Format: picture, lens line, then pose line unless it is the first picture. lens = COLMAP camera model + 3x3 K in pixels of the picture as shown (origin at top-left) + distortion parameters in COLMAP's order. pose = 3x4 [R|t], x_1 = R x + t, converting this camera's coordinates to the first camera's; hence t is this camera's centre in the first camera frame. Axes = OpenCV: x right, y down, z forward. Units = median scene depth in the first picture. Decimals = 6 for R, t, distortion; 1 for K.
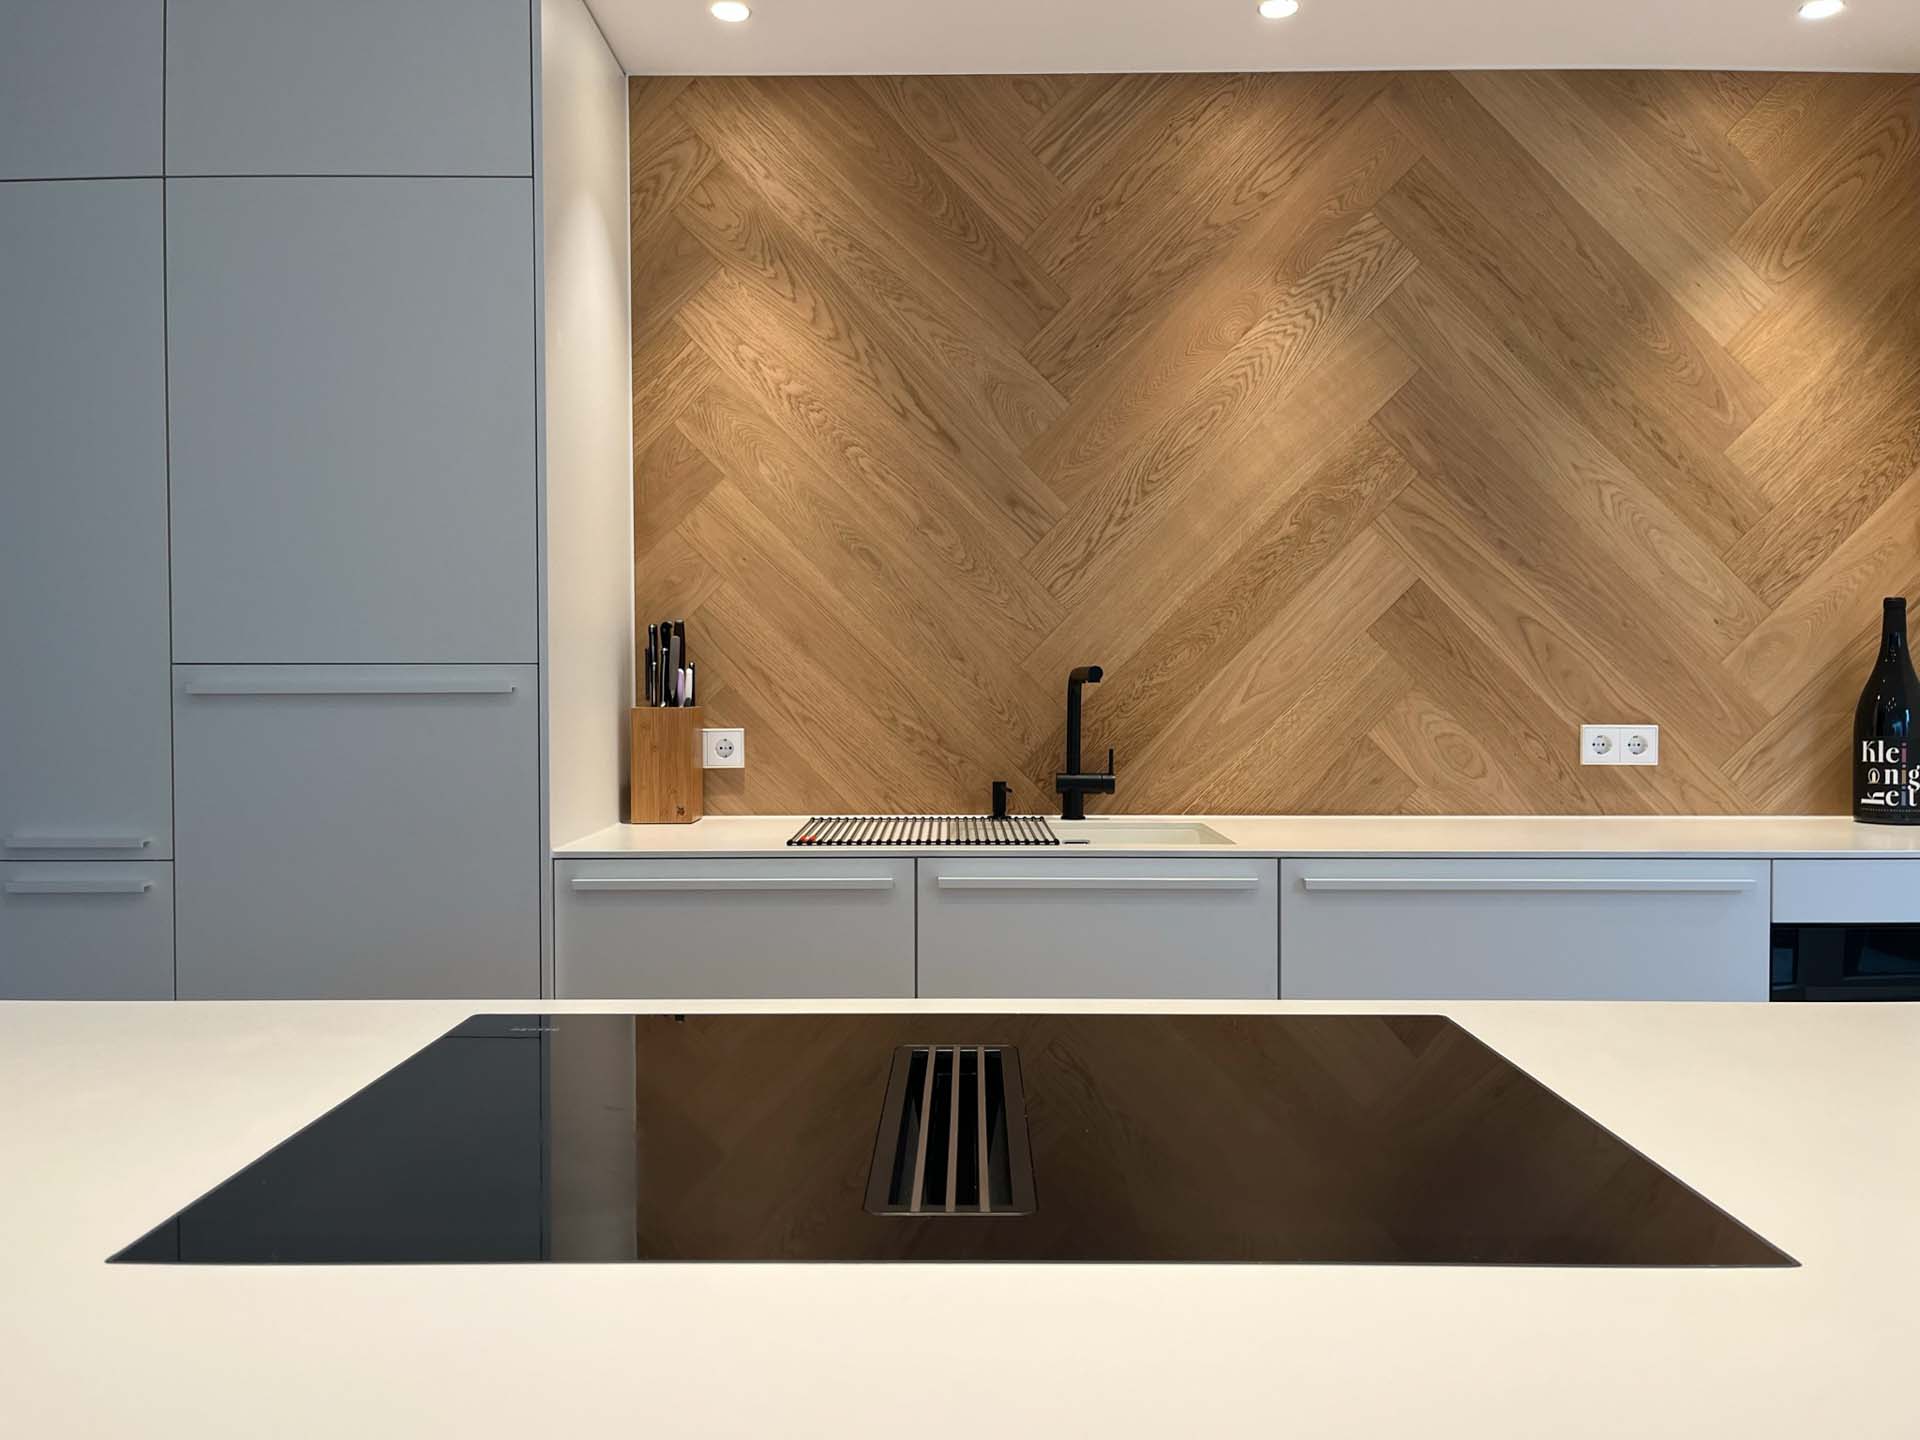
lens RADIAL K [[1446.4, 0, 955.4], [0, 1446.4, 718.8], [0, 0, 1]] dist [0.011235, -0.011995]
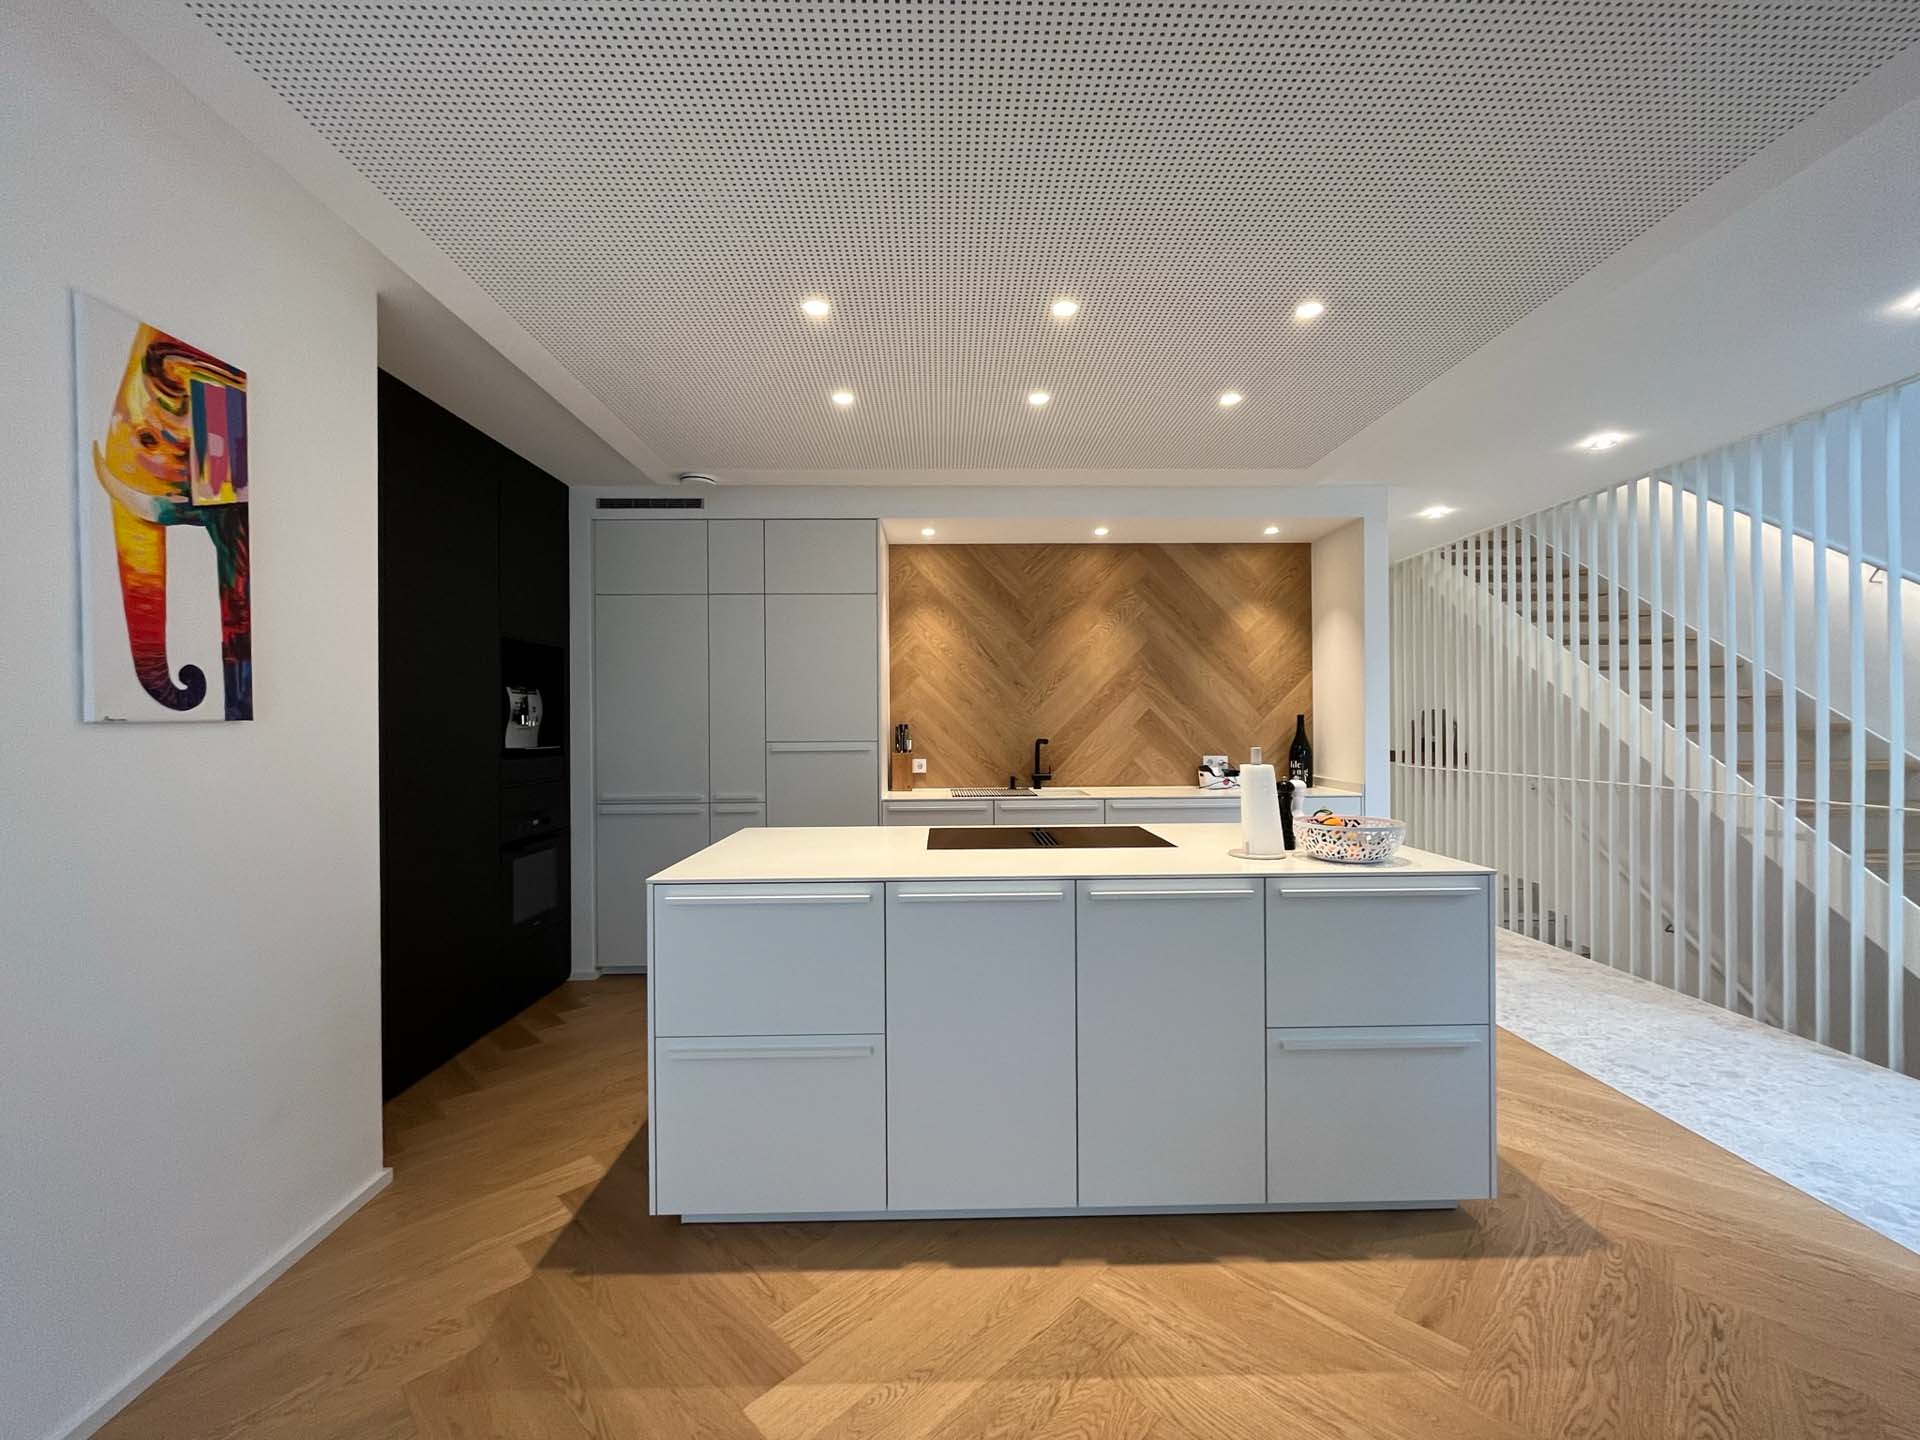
lens RADIAL K [[790.2, 0, 962.8], [0, 790.2, 721.8], [0, 0, 1]] dist [0.003410, 0.000804]
pose [[0.999481, -0.006652, 0.031504, -0.125121], [0.007471, 0.999636, -0.025938, -0.028406], [-0.031320, 0.026160, 0.999167, -0.645931]]
